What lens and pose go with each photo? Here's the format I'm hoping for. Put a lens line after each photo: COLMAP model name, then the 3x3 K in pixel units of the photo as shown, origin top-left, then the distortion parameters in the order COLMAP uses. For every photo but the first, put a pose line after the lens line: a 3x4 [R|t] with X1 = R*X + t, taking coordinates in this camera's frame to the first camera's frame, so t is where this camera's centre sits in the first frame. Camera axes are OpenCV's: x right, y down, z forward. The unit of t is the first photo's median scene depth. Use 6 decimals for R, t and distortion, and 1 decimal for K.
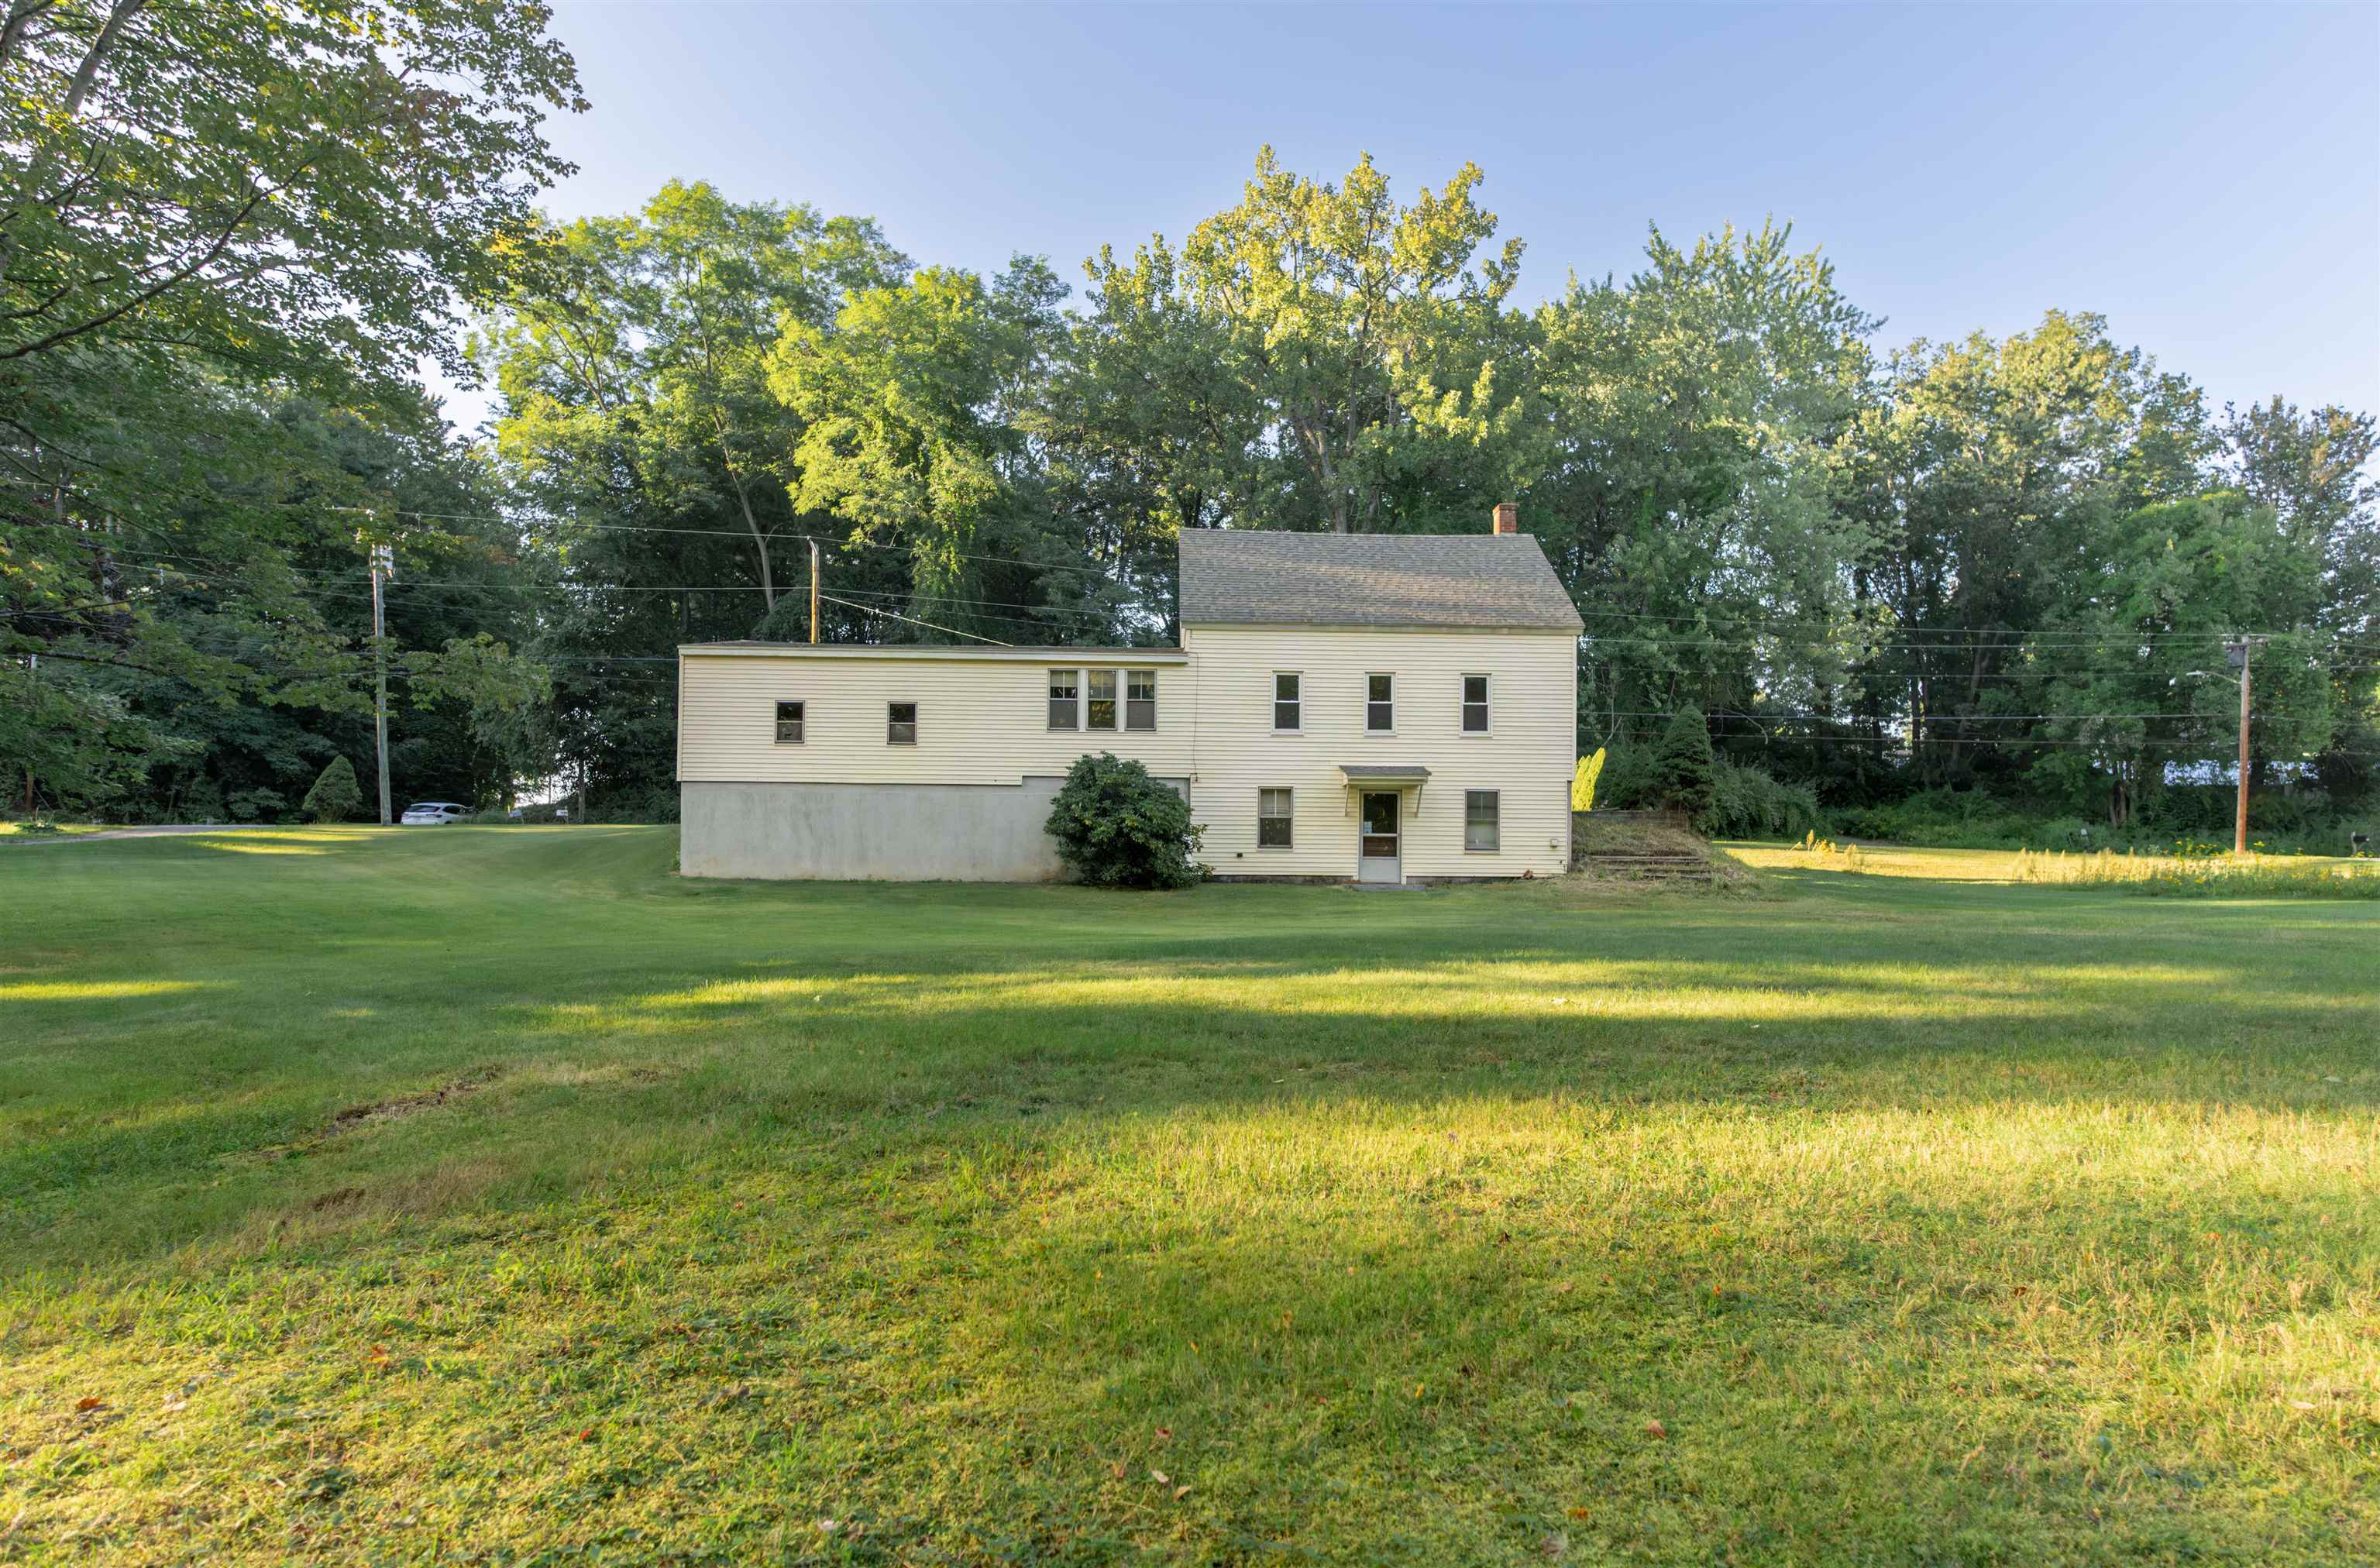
lens RADIAL K [[1165.7, 0, 1190.0], [0, 1165.7, 784.0], [0, 0, 1]] dist [0.001191, 0.000066]
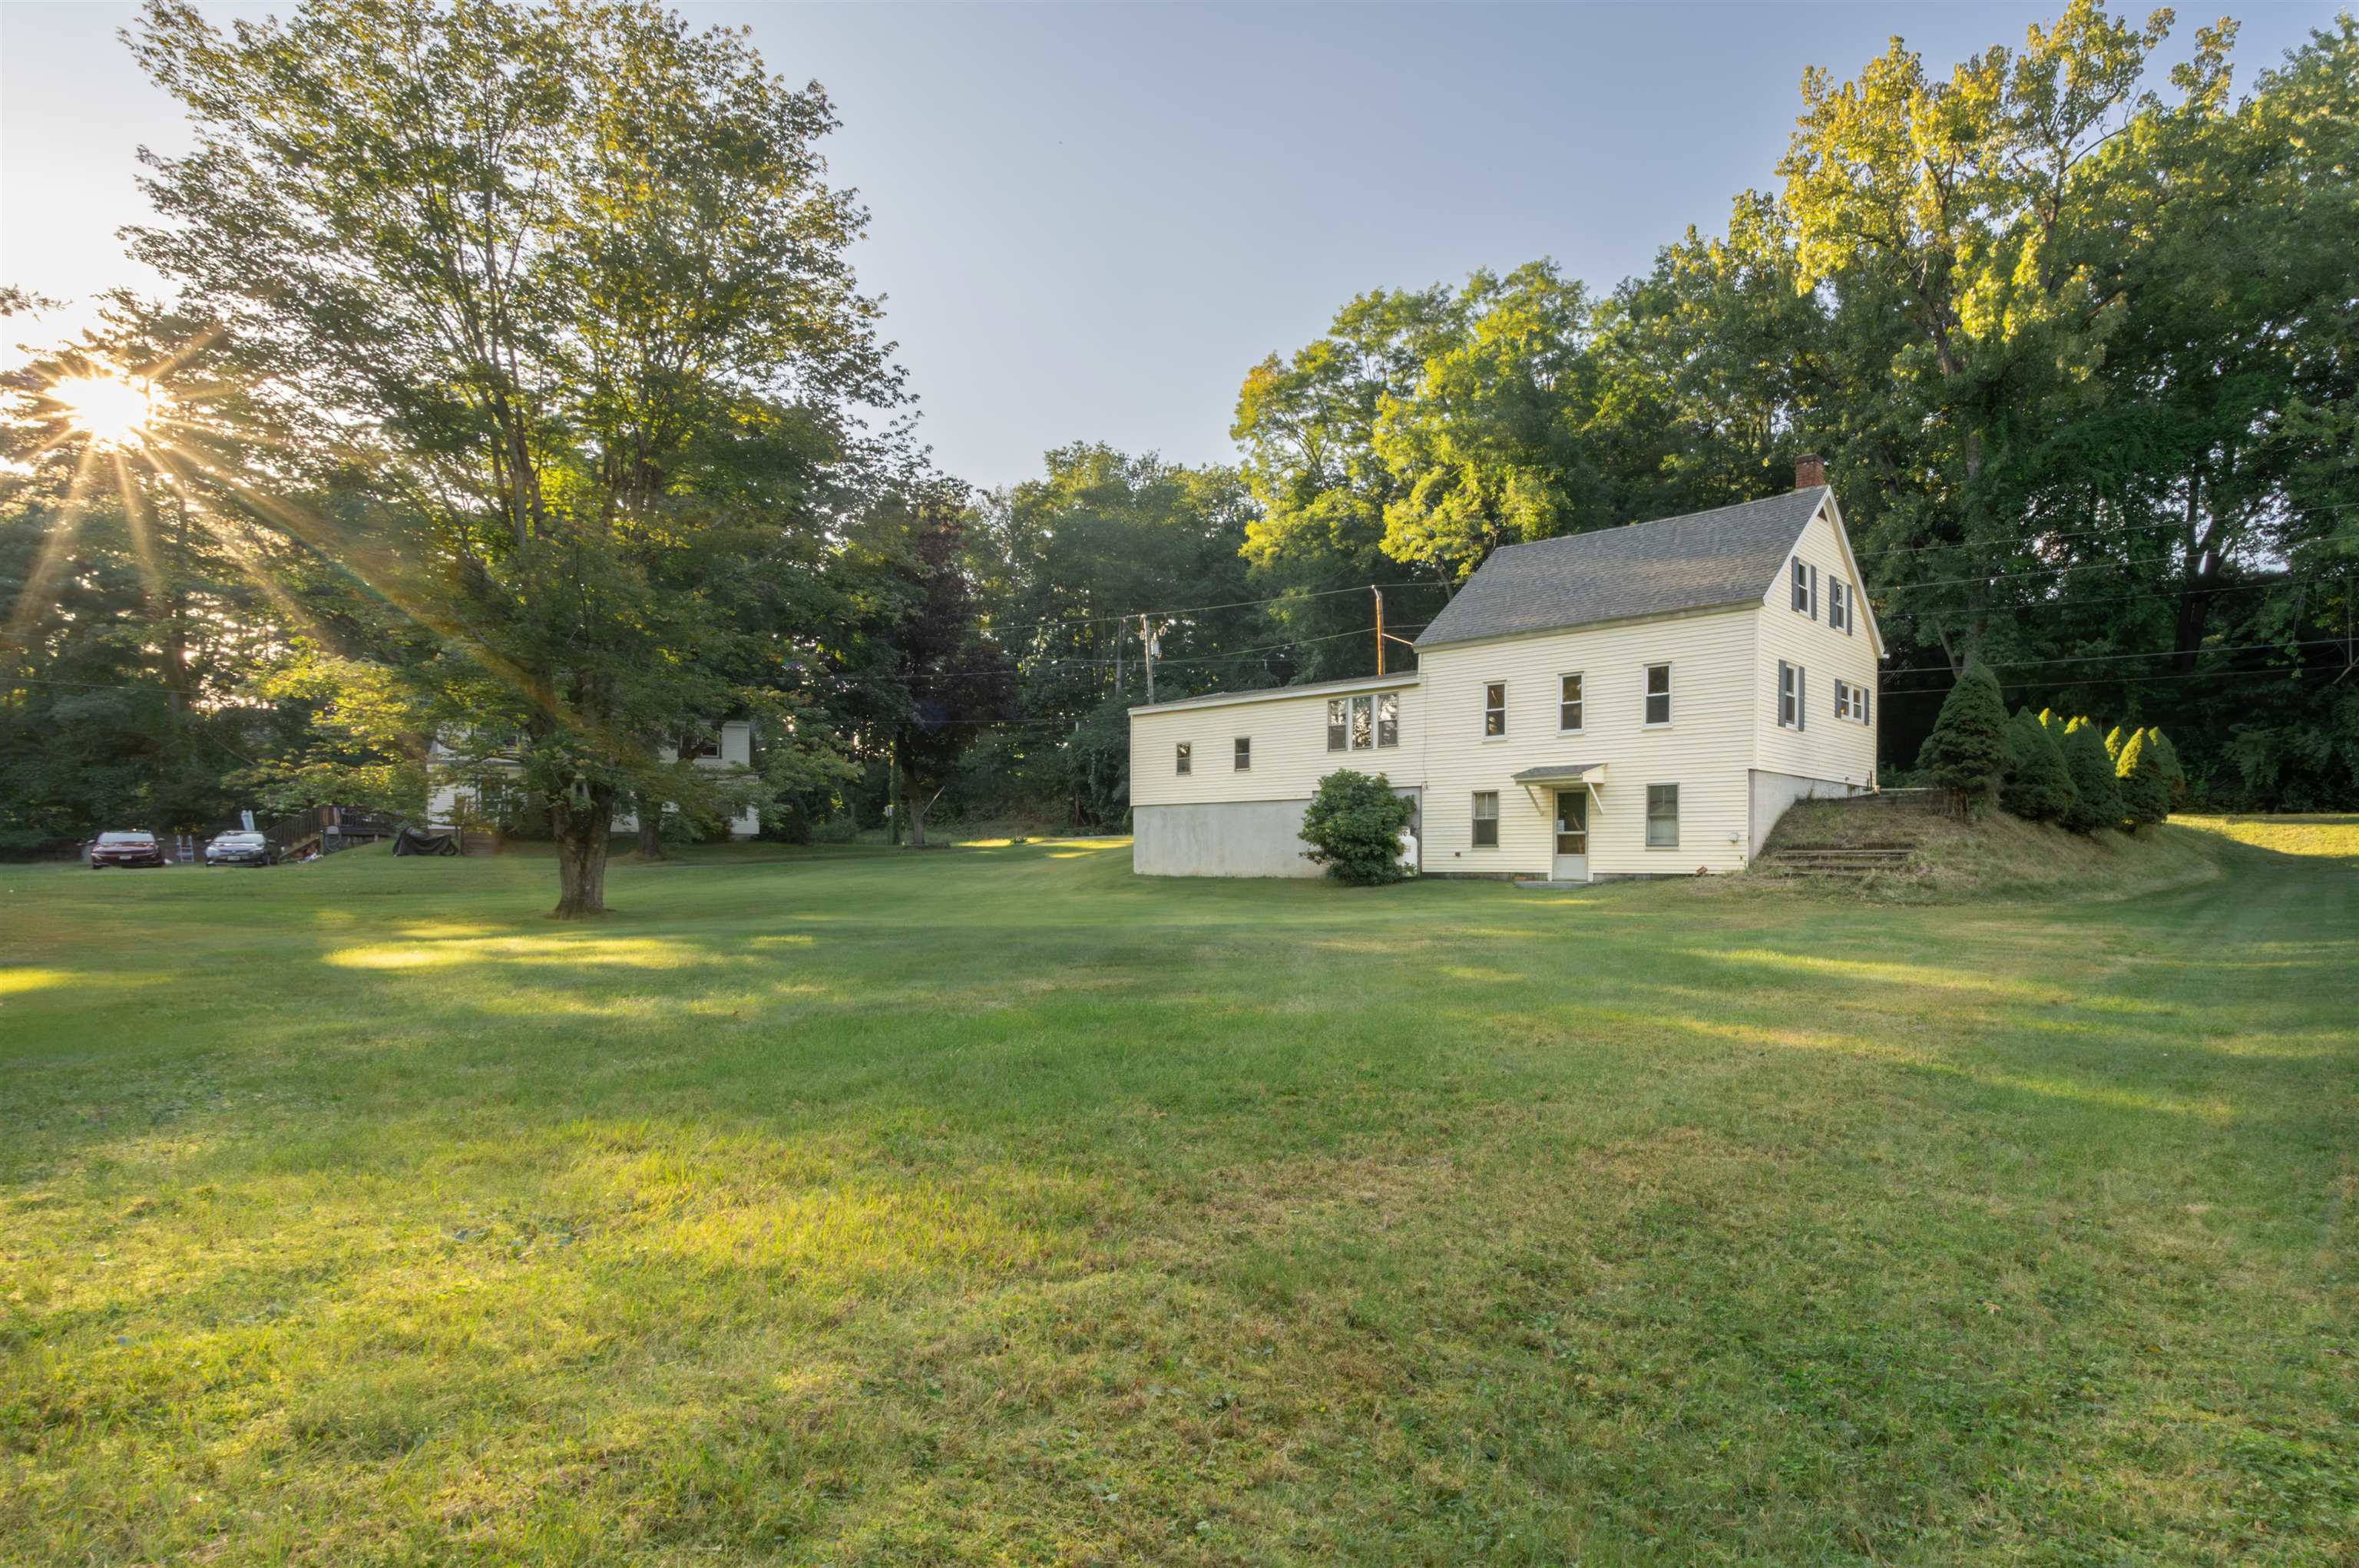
lens RADIAL K [[1083.7, 0, 1206.2], [0, 1083.7, 779.9], [0, 0, 1]] dist [0.001109, 0.000196]
pose [[0.765922, -0.059312, -0.640192, 0.513036], [0.060609, 0.997962, -0.019946, -0.002689], [0.640071, -0.023524, 0.767956, 0.068007]]
